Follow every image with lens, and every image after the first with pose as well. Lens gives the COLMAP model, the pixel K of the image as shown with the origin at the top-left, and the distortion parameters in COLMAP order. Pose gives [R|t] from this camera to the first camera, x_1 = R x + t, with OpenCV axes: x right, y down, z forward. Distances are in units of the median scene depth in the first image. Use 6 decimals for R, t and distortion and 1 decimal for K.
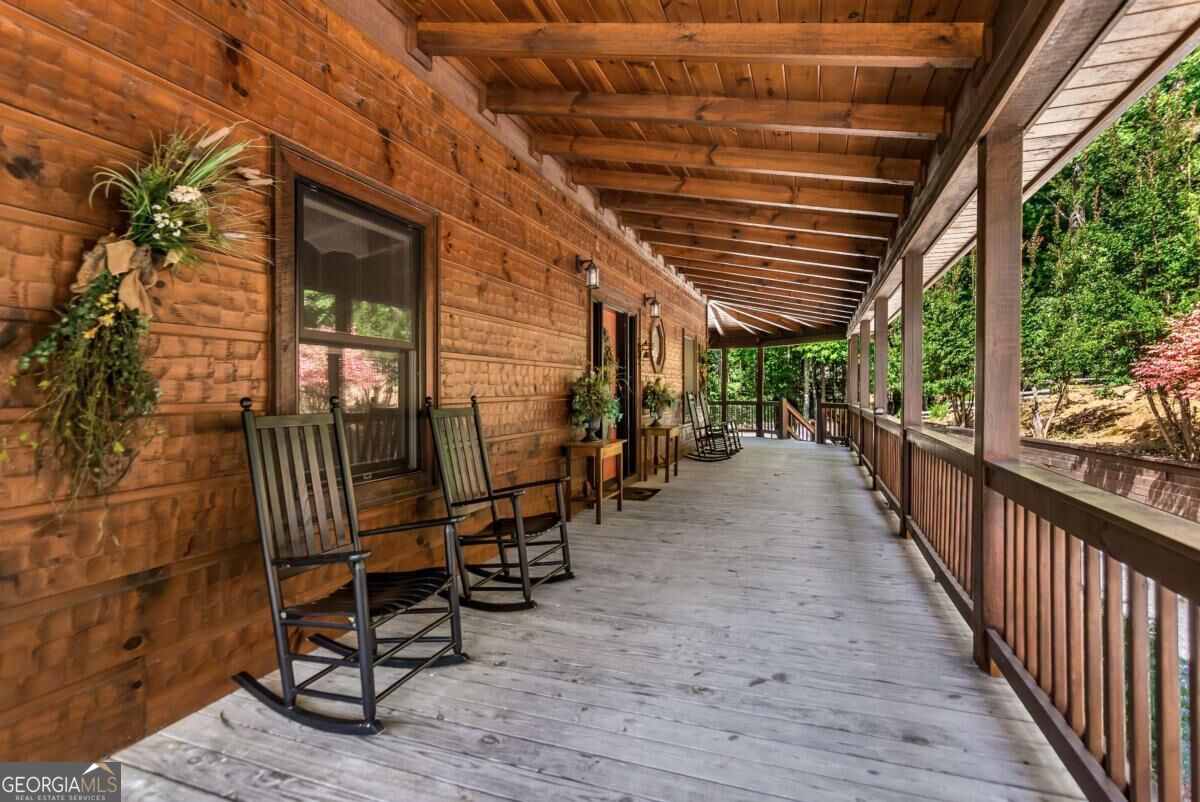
lens RADIAL K [[595.3, 0, 595.5], [0, 595.3, 398.1], [0, 0, 1]] dist [-0.003671, 0.004486]
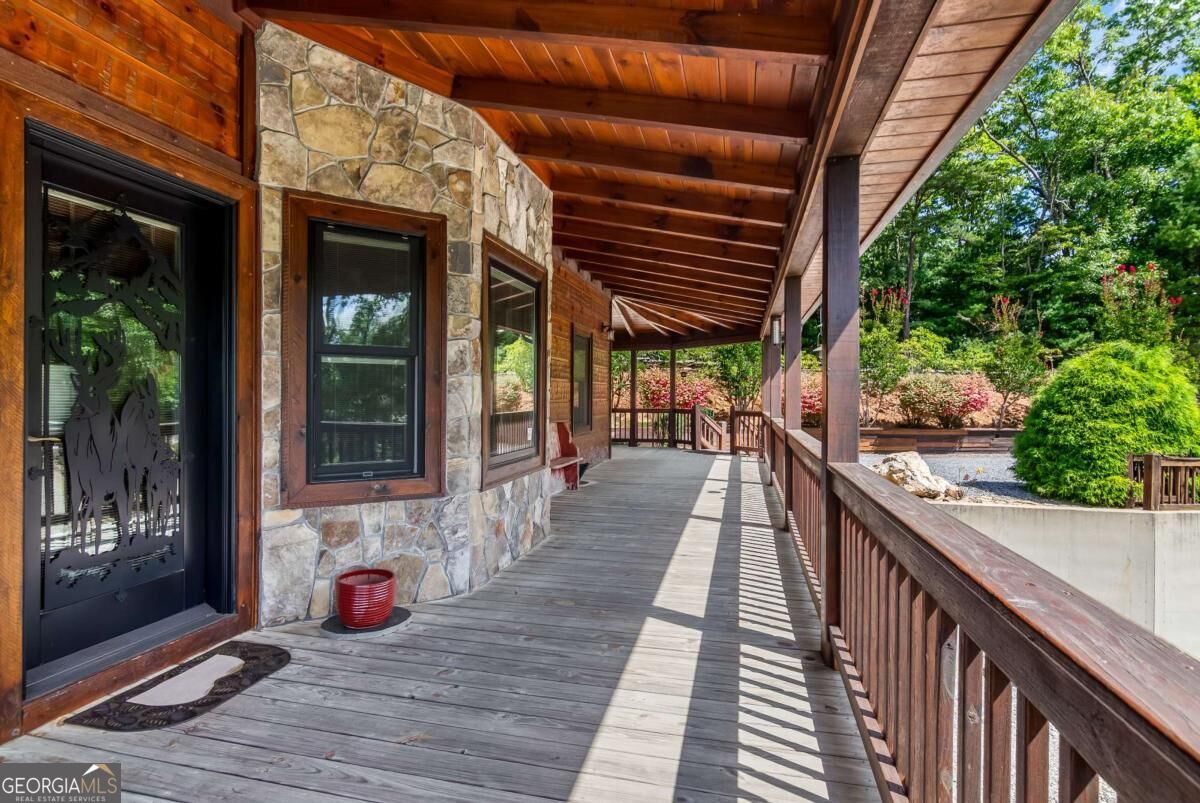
lens RADIAL K [[595.3, 0, 601.2], [0, 595.3, 402.7], [0, 0, 1]] dist [-0.003671, 0.004486]
pose [[0.991931, 0.003842, 0.126723, 0.264891], [-0.003297, 0.999984, -0.004506, -0.000796], [-0.126738, 0.004052, 0.991928, 0.527577]]
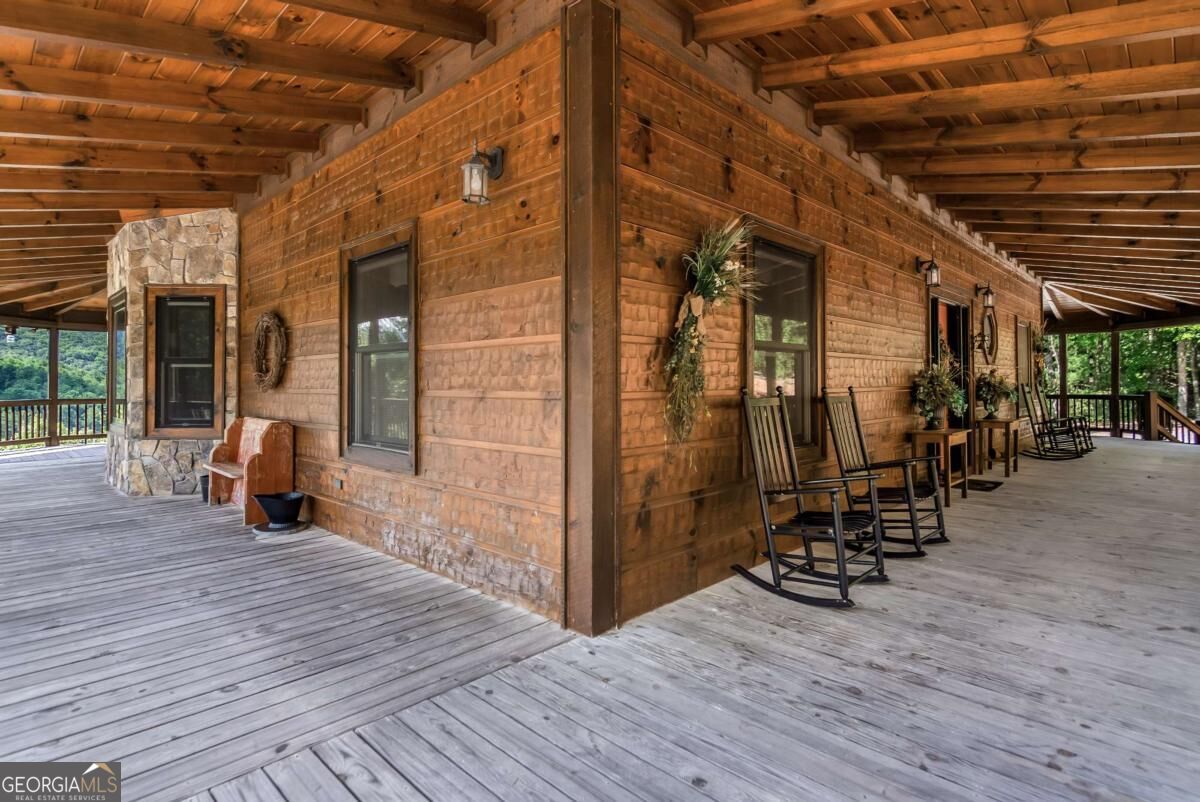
lens RADIAL K [[595.3, 0, 621.5], [0, 595.3, 373.7], [0, 0, 1]] dist [-0.003671, 0.004486]
pose [[0.915577, -0.008027, -0.402063, -0.149899], [-0.003397, 0.999611, -0.027693, 0.005720], [0.402128, 0.026721, 0.915193, -0.333896]]
